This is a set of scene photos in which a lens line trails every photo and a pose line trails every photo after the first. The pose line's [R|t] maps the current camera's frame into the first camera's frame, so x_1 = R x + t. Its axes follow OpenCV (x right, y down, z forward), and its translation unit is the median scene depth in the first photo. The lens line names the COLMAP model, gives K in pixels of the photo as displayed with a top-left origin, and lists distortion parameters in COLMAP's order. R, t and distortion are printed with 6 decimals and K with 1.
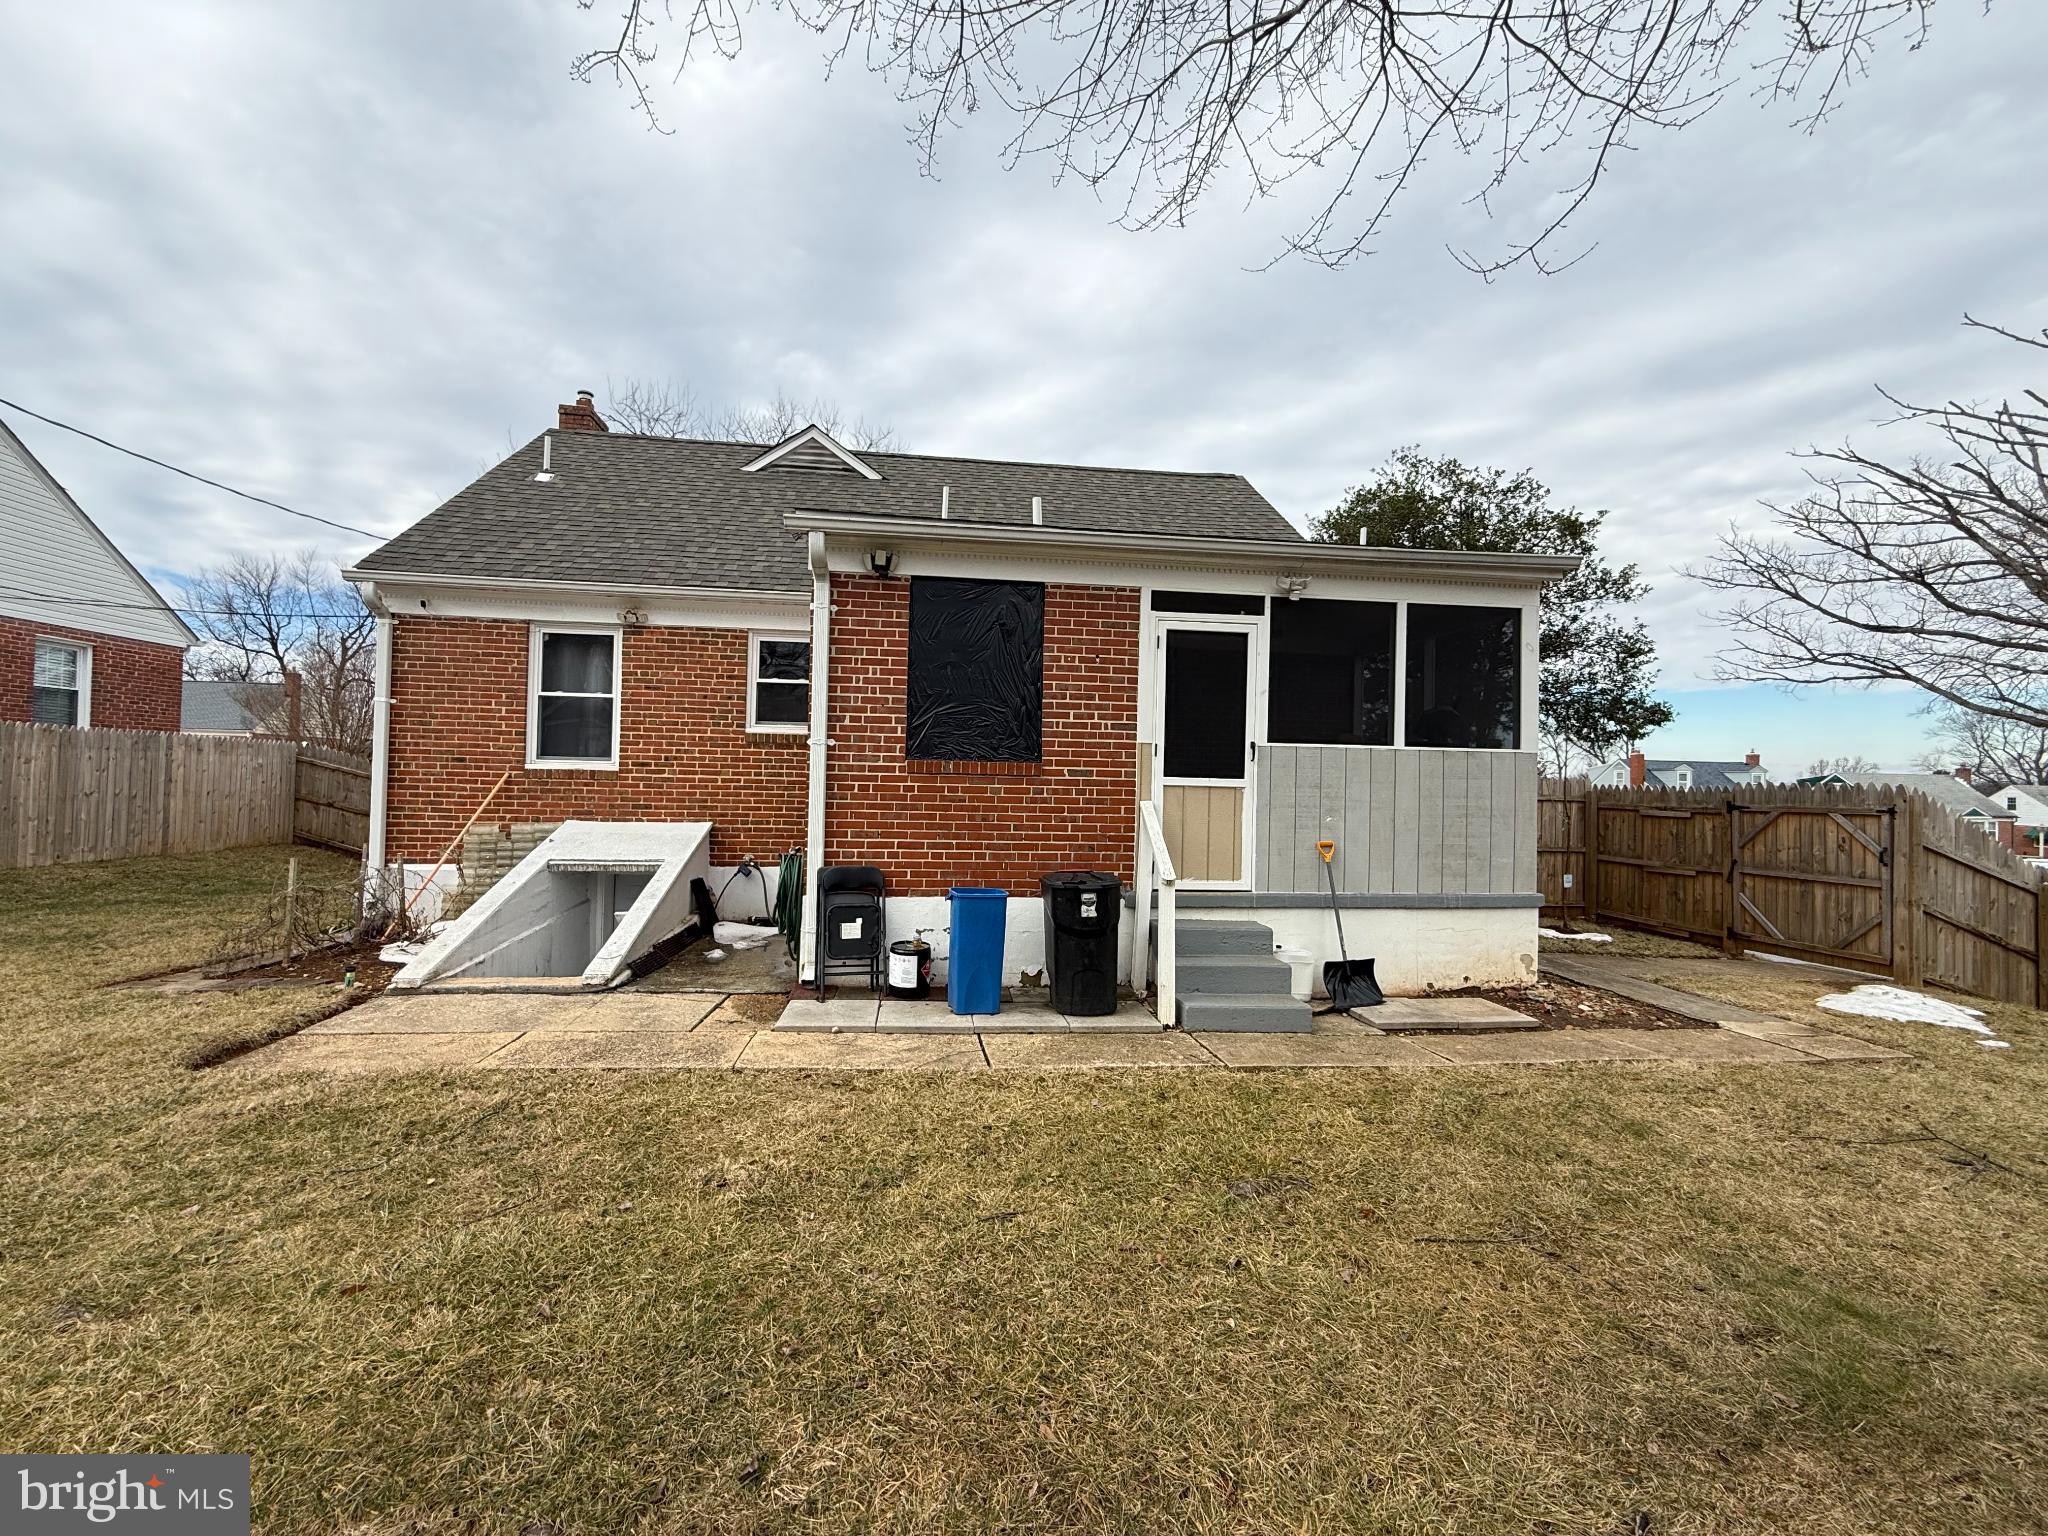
lens RADIAL K [[814.9, 0, 1028.0], [0, 814.9, 770.3], [0, 0, 1]] dist [-0.000345, -0.000552]
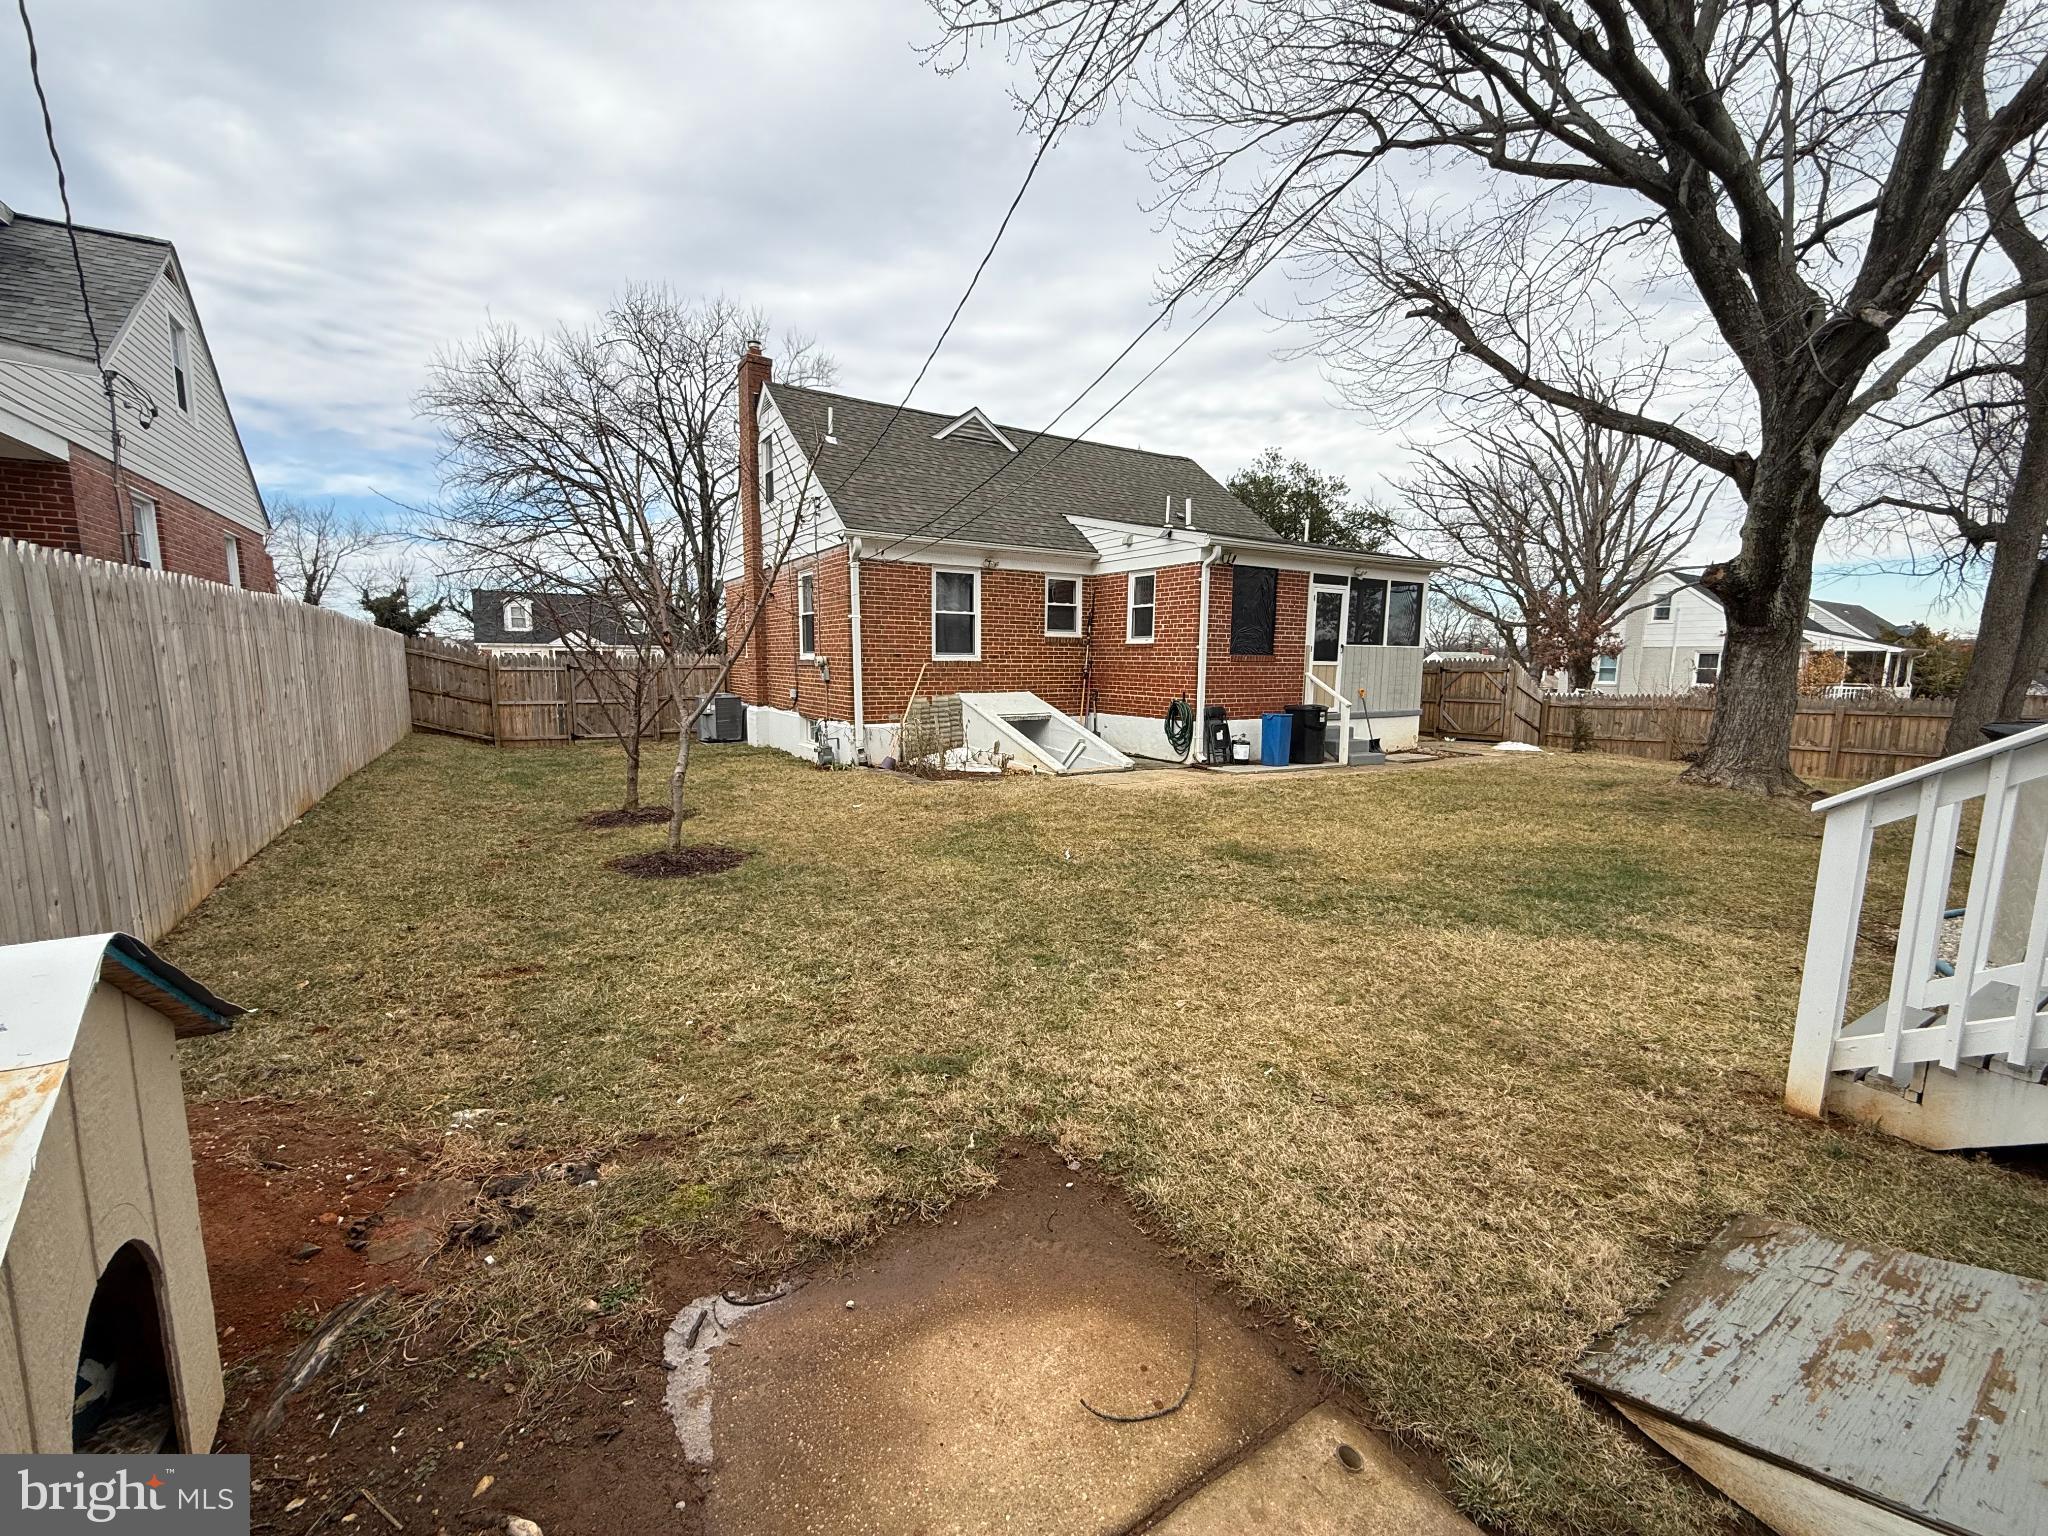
lens RADIAL K [[814.9, 0, 1018.9], [0, 814.9, 769.3], [0, 0, 1]] dist [-0.000345, -0.000552]
pose [[0.905322, -0.071479, 0.418668, -1.195140], [0.006443, 0.987934, 0.154739, -0.039104], [-0.424677, -0.137392, 0.894859, -0.528143]]
